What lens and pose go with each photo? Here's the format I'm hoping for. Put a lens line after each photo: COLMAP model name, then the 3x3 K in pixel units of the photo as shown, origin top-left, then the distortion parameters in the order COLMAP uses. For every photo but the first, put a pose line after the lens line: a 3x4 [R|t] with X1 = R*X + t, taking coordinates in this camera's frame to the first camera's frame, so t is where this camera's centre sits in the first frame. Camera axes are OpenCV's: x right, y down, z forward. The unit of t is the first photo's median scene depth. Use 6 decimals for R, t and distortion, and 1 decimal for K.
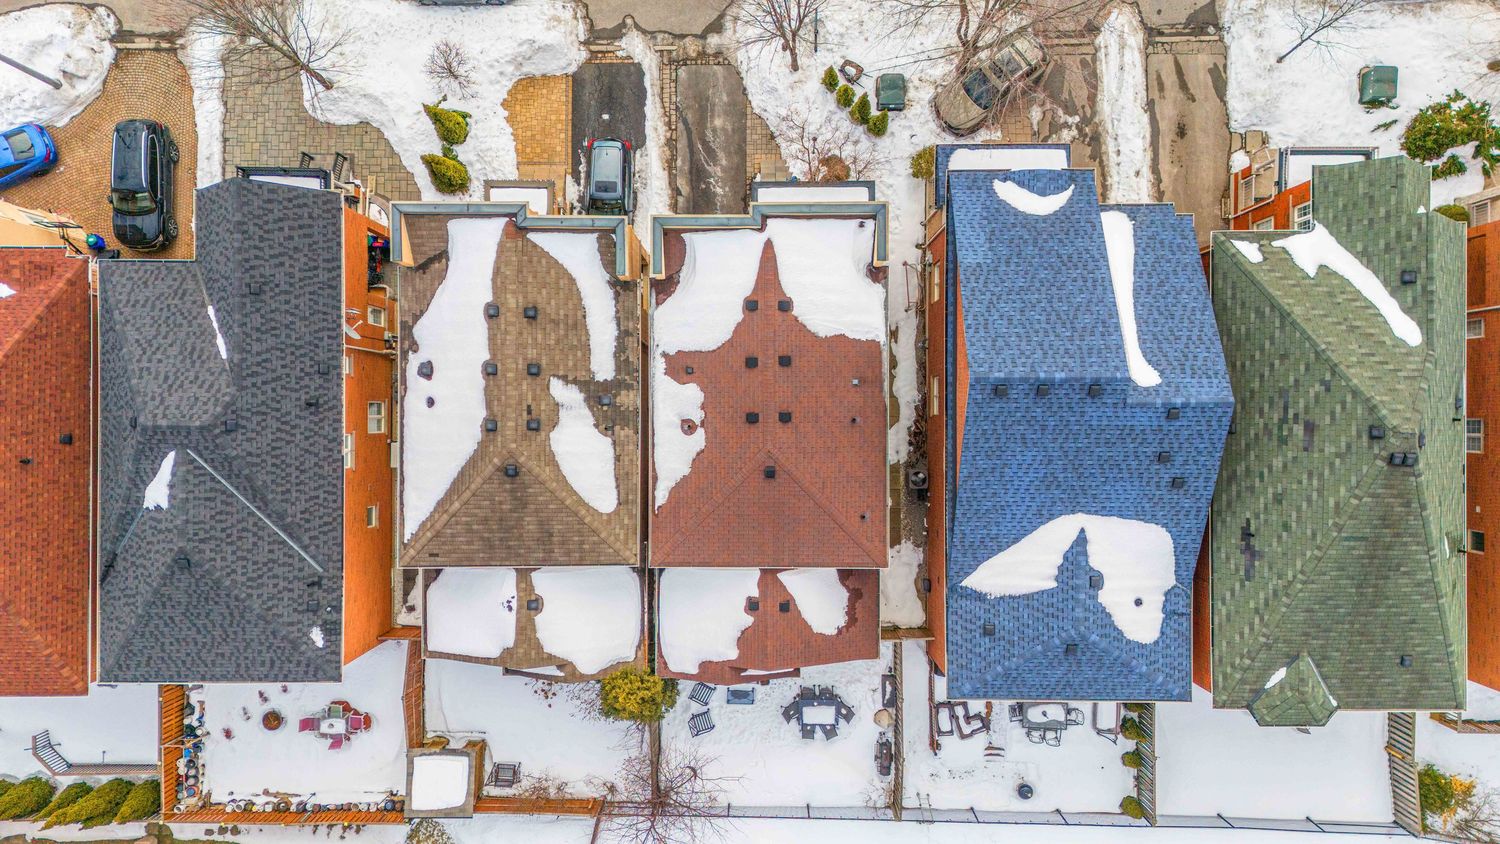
lens RADIAL K [[1073.9, 0, 751.3], [0, 1073.9, 420.3], [0, 0, 1]] dist [0.082179, -0.069458]
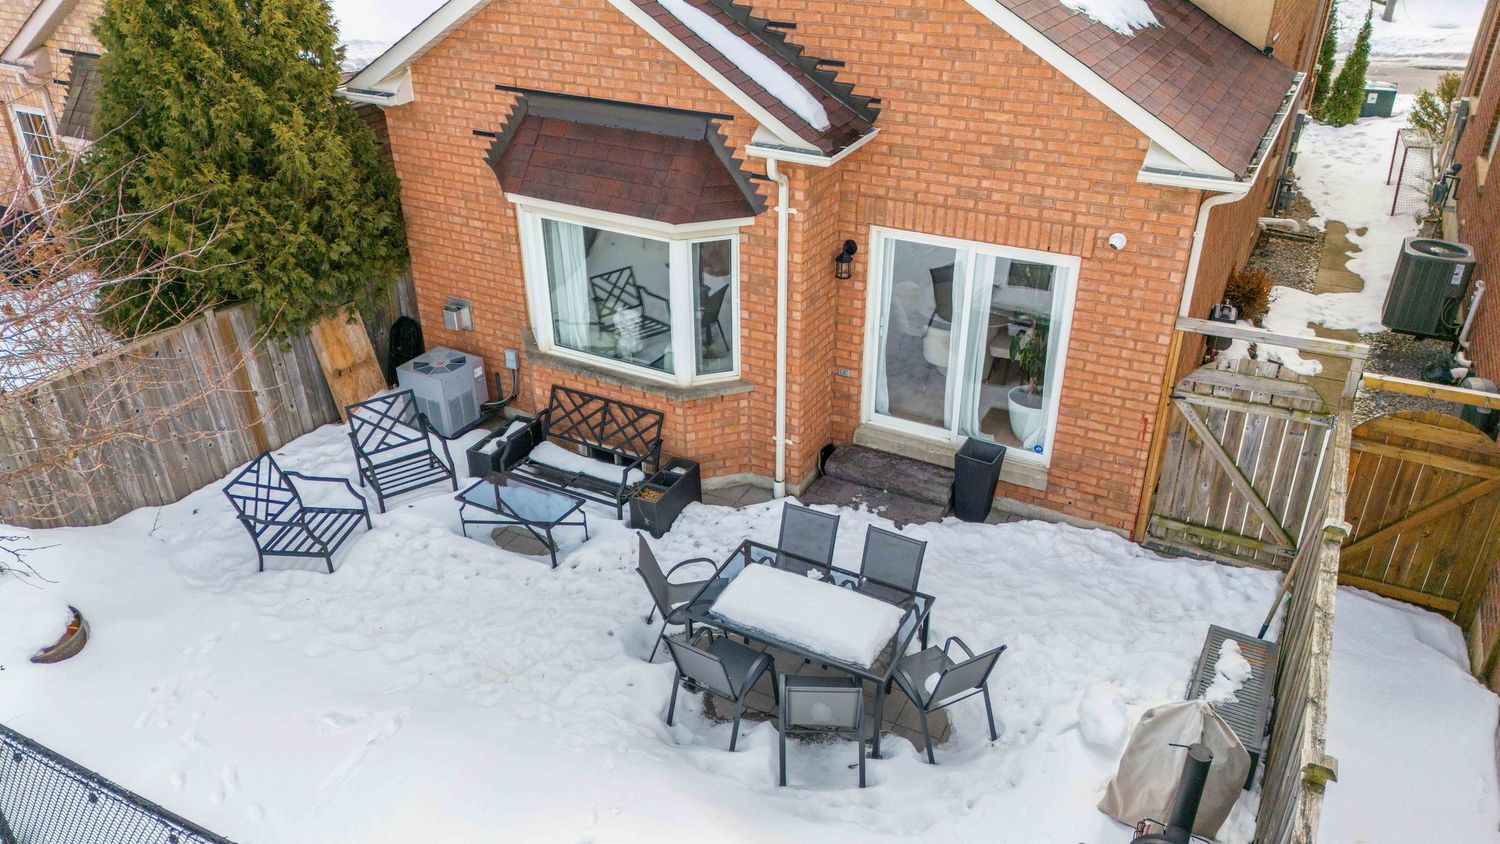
lens RADIAL K [[1096.9, 0, 752.1], [0, 1096.9, 417.1], [0, 0, 1]] dist [0.086651, -0.083616]
pose [[0.884063, 0.225655, -0.409282, 0.129833], [-0.467229, 0.405430, -0.785699, 0.431980], [-0.011362, 0.885836, 0.463858, 0.932984]]
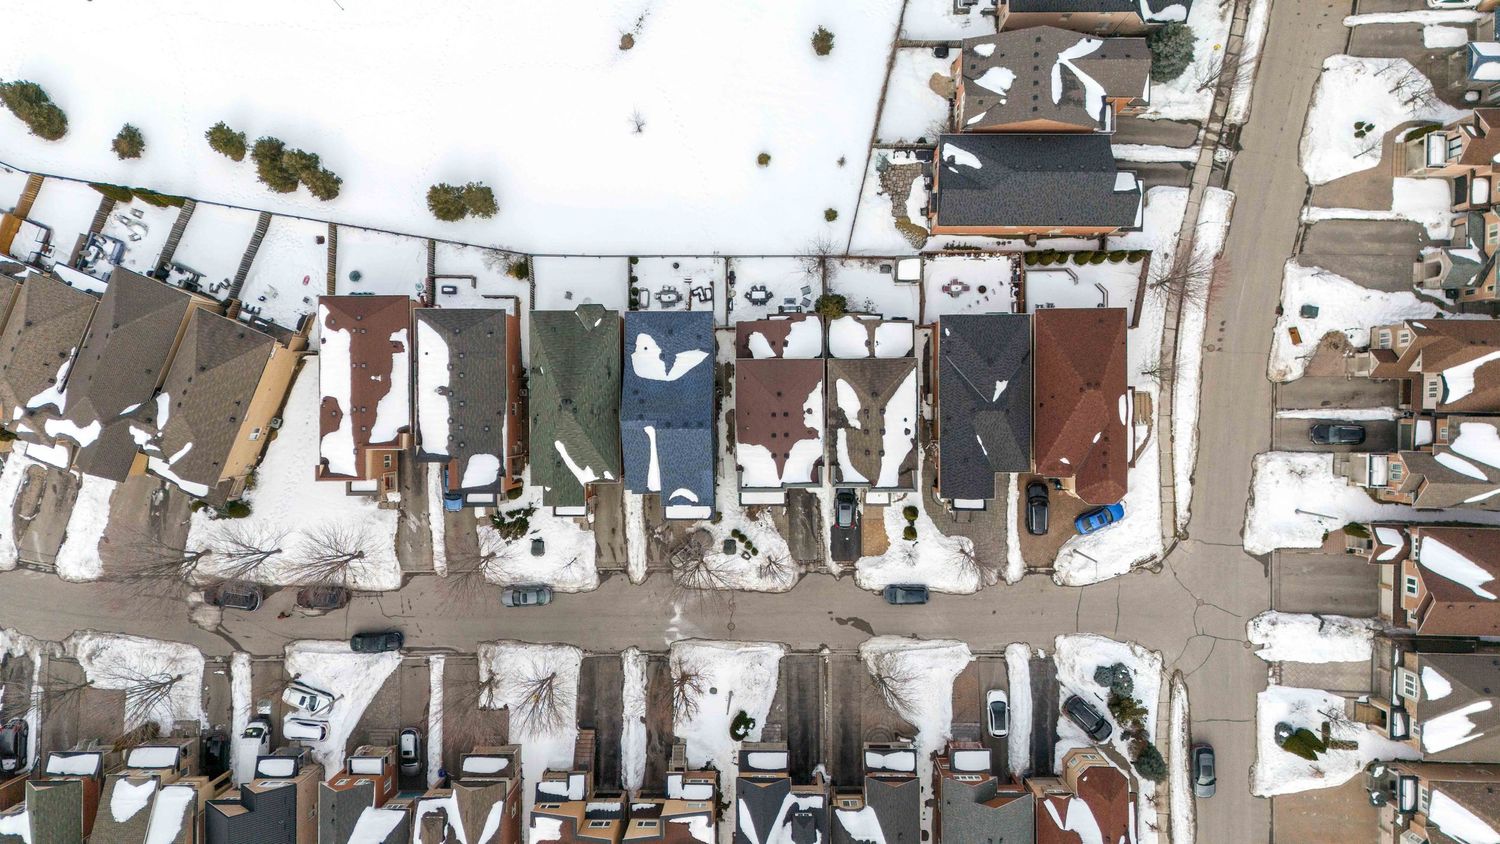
lens RADIAL K [[1070.2, 0, 750.3], [0, 1070.2, 419.0], [0, 0, 1]] dist [0.140644, -0.251013]
pose [[-0.999419, 0.004776, 0.033755, -0.000383], [-0.005019, -0.999962, -0.007133, 0.005799], [0.033720, -0.007298, 0.999405, -1.541218]]
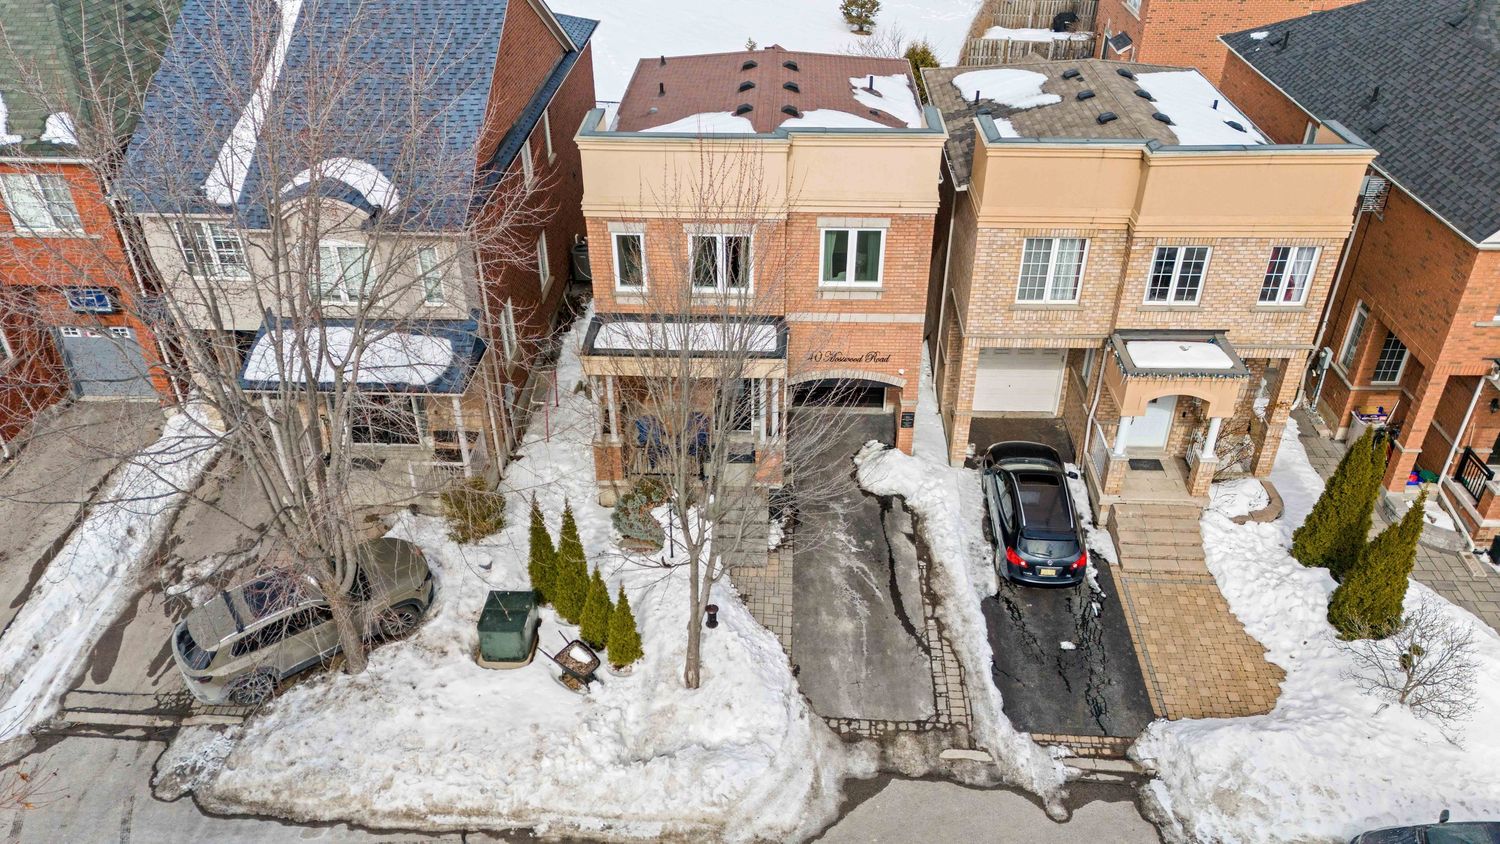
lens RADIAL K [[1083.7, 0, 752.7], [0, 1083.7, 429.2], [0, 0, 1]] dist [0.075357, -0.067971]
pose [[-0.999221, -0.016003, 0.036066, -0.003044], [0.038855, -0.558140, 0.828837, -0.725115], [0.006865, 0.829593, 0.558327, 0.687987]]
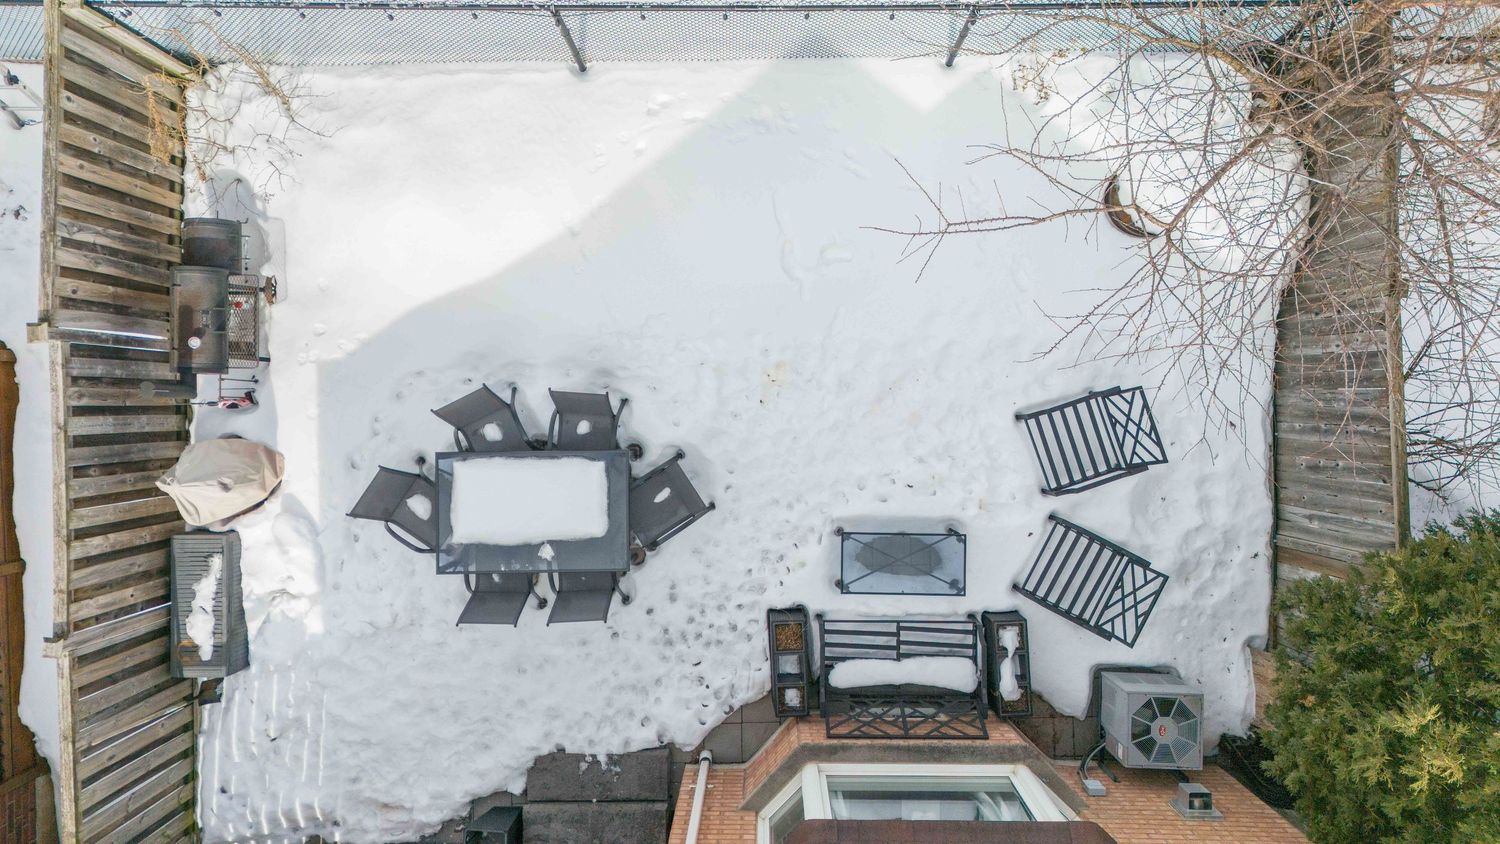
lens RADIAL K [[1084.2, 0, 752.6], [0, 1084.2, 419.1], [0, 0, 1]] dist [0.034313, -0.005691]
pose [[-0.999783, 0.011755, 0.017188, 0.016854], [-0.012004, -0.999824, -0.014436, 0.306602], [0.017015, -0.014639, 0.999748, 0.835622]]
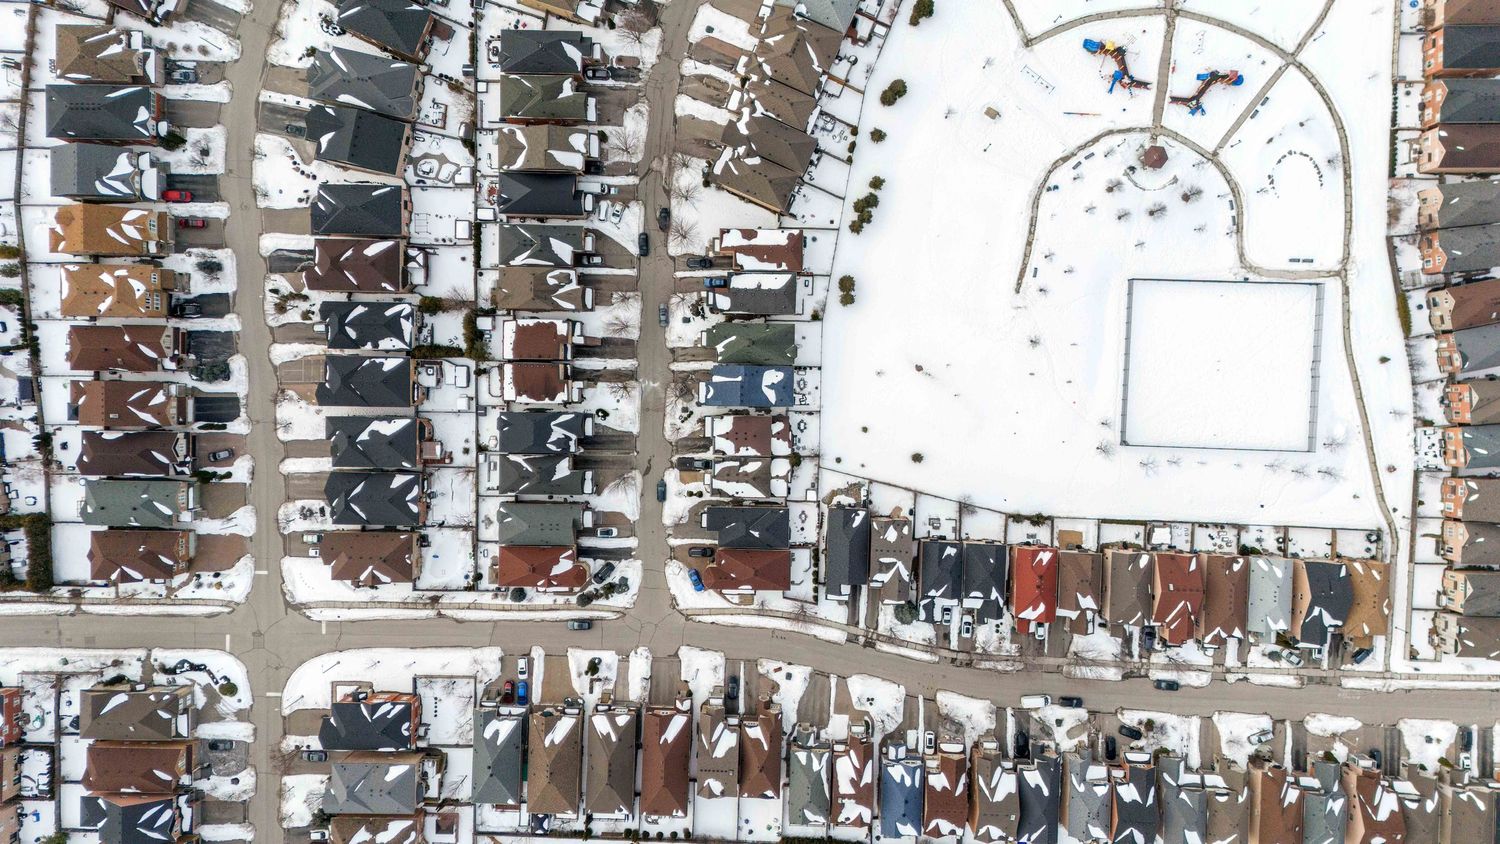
lens RADIAL K [[1070.2, 0, 750.3], [0, 1070.2, 419.0], [0, 0, 1]] dist [0.140644, -0.251013]
pose [[0.014080, -0.999697, -0.020192, 0.211445], [0.999771, 0.014400, -0.015829, 0.104991], [0.016115, -0.019964, 0.999671, -4.514420]]
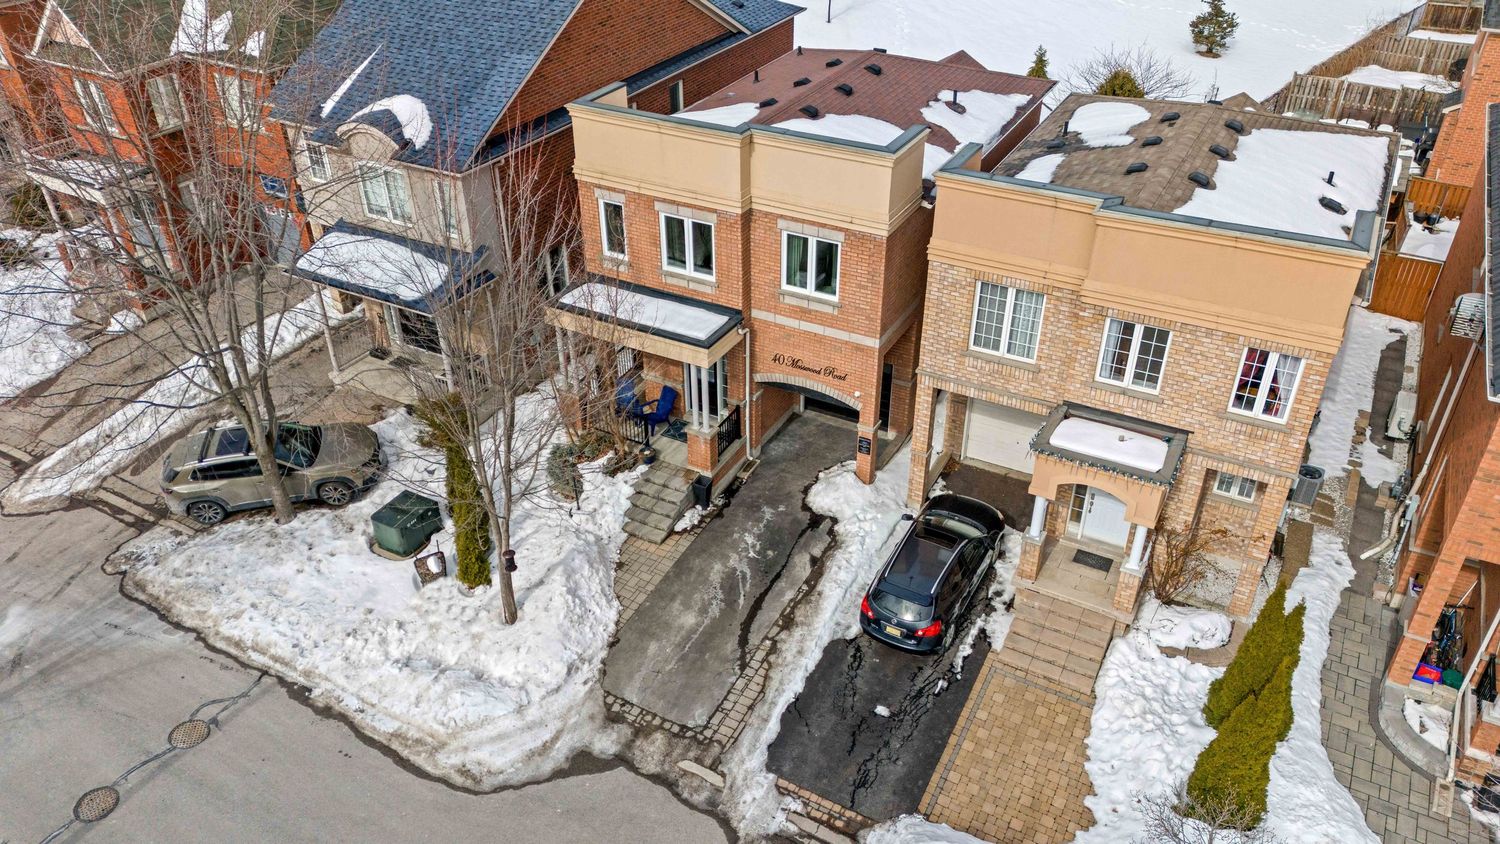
lens RADIAL K [[1089.9, 0, 756.9], [0, 1089.9, 423.0], [0, 0, 1]] dist [0.081810, -0.074522]
pose [[-0.878276, -0.256890, 0.403285, -0.274455], [0.477991, -0.493744, 0.726459, -0.658325], [0.012500, 0.830798, 0.556434, 0.685162]]
